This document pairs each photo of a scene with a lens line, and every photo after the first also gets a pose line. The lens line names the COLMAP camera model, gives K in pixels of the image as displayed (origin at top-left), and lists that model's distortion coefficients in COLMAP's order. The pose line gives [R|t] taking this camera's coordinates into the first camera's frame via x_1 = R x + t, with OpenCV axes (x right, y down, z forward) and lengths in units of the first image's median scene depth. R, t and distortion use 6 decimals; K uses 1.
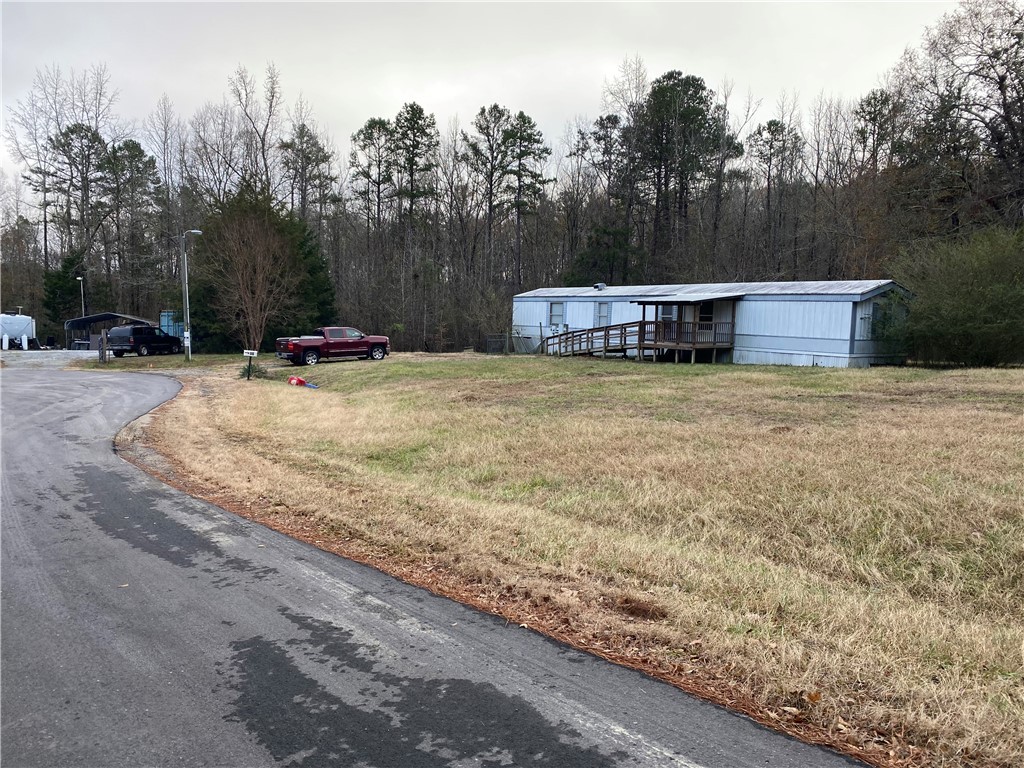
lens RADIAL K [[780.7, 0, 500.1], [0, 780.7, 393.1], [0, 0, 1]] dist [0.027450, -0.035694]
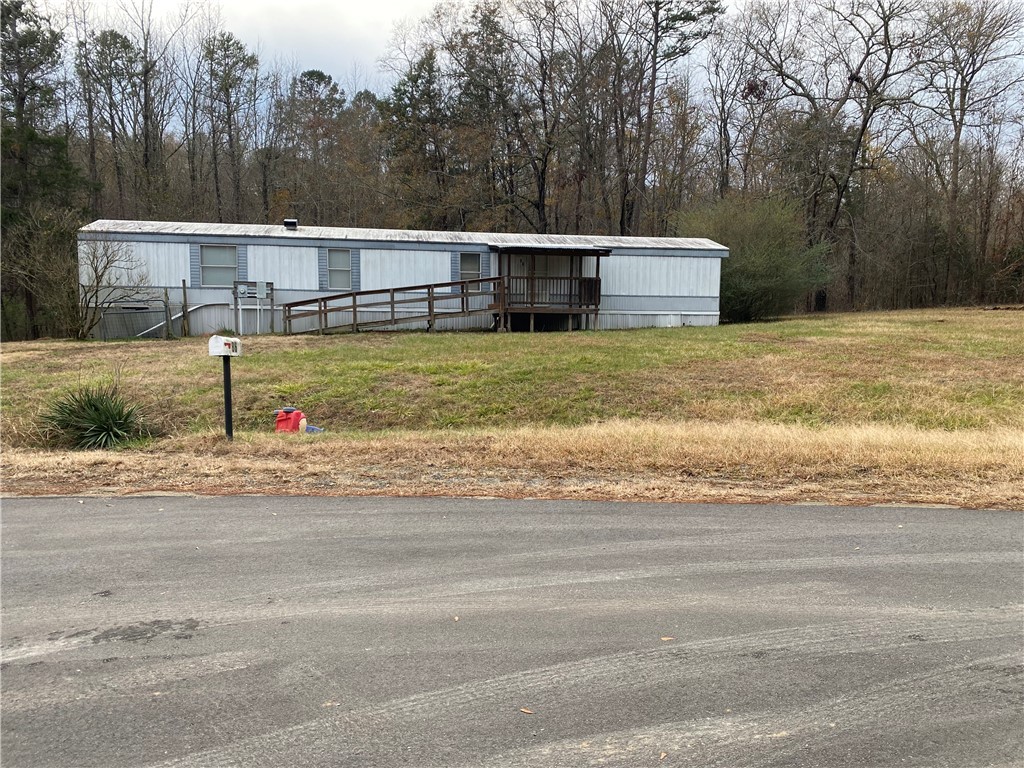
lens RADIAL K [[781.7, 0, 502.9], [0, 781.7, 382.3], [0, 0, 1]] dist [0.034542, -0.036665]
pose [[0.408866, -0.098008, 0.907317, -0.301048], [0.091883, 0.993585, 0.065921, -0.027304], [-0.907957, 0.056414, 0.415248, 0.450016]]
